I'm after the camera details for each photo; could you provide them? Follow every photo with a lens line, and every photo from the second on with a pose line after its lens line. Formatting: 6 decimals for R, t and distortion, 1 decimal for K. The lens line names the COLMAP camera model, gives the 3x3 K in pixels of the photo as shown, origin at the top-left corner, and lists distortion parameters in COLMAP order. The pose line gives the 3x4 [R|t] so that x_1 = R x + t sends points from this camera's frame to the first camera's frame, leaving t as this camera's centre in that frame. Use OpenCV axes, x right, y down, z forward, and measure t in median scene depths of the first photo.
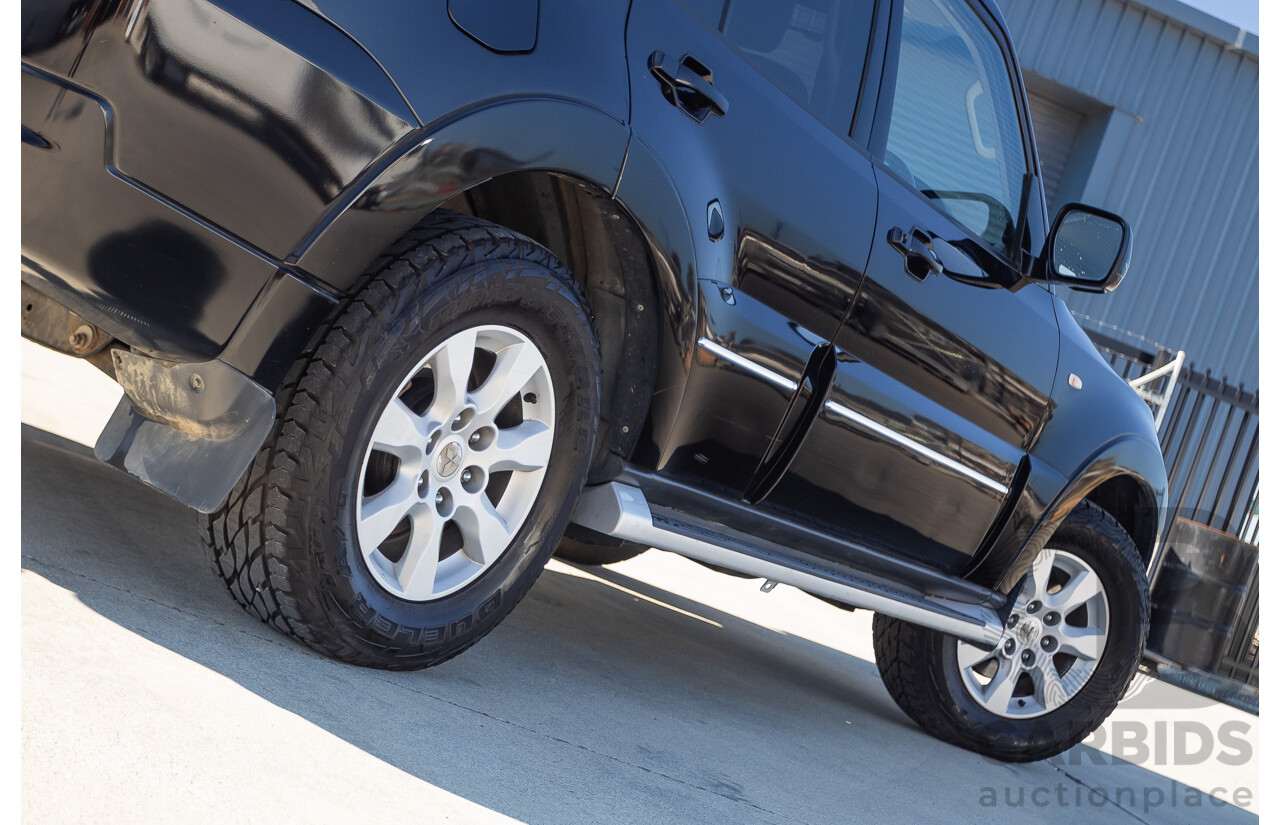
lens RADIAL K [[2136.1, 0, 628.8], [0, 2136.1, 396.9], [0, 0, 1]] dist [-0.033795, 0.014986]
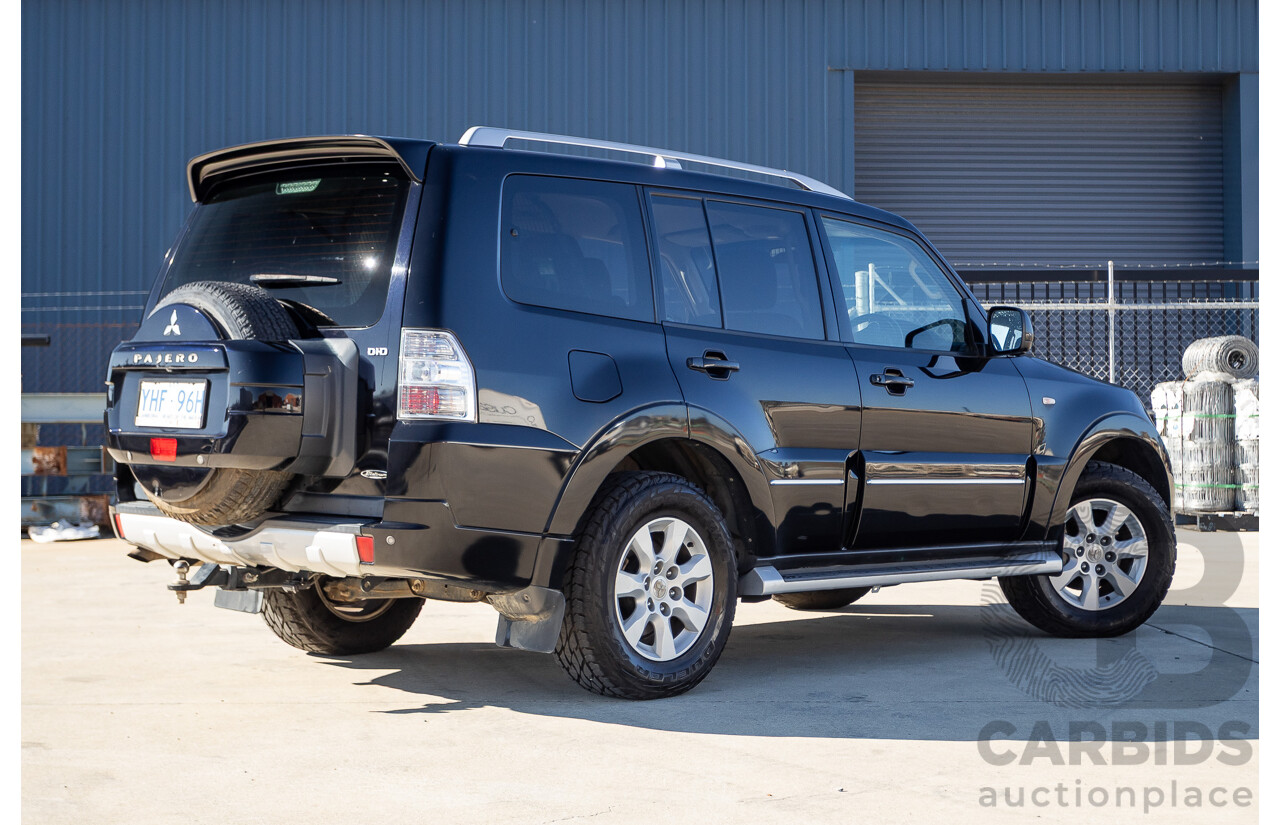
lens RADIAL K [[1966.9, 0, 607.0], [0, 1966.9, 415.7], [0, 0, 1]] dist [-0.038879, -0.015015]
pose [[0.918264, -0.354398, -0.176613, 0.264276], [0.346320, 0.935057, -0.075697, -0.000125], [0.191970, 0.008345, 0.981365, -0.862050]]
